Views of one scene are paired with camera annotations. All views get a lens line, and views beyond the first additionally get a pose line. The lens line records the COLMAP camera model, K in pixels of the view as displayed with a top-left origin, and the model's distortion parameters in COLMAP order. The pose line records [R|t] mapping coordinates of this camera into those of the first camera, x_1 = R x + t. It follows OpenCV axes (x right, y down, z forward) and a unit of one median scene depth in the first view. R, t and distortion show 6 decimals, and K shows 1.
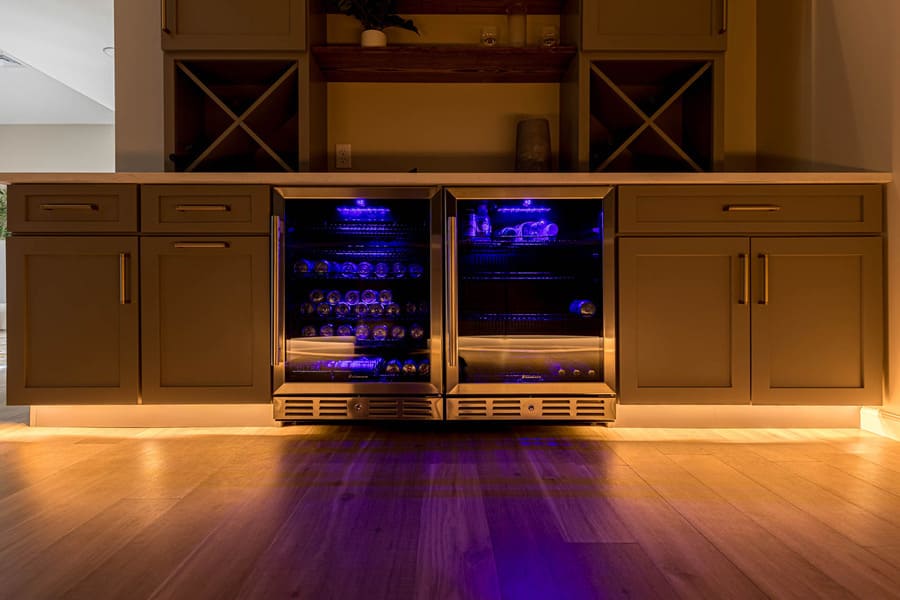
lens RADIAL K [[453.4, 0, 450.0], [0, 453.4, 300.0], [0, 0, 1]] dist [-0.003838, -0.000568]
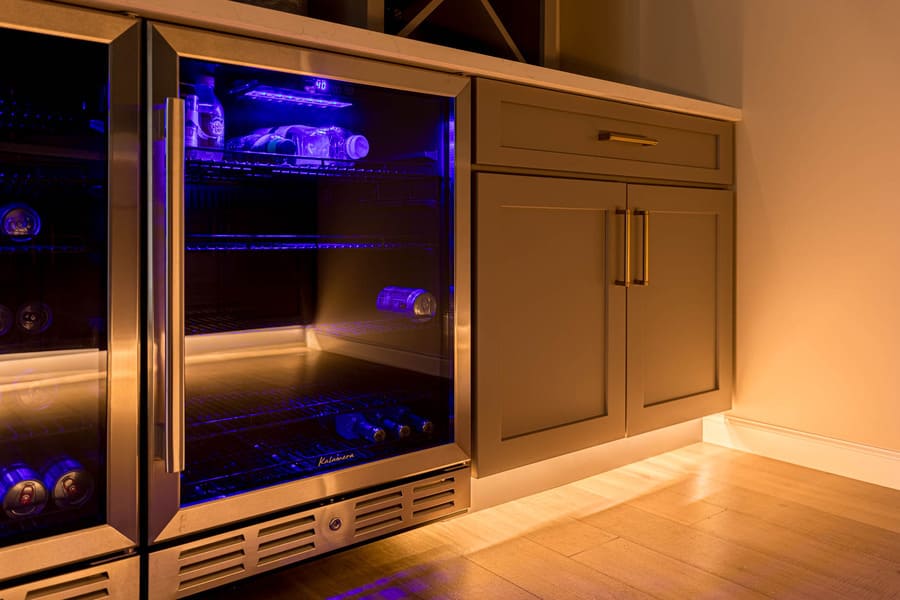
lens RADIAL K [[912.9, 0, 447.0], [0, 912.9, 252.2], [0, 0, 1]] dist [-0.012280, 0.003118]
pose [[0.657700, -0.019410, 0.753030, -0.477685], [0.025308, 0.999673, 0.003663, -0.047002], [-0.752855, 0.016649, 0.657976, 0.306542]]
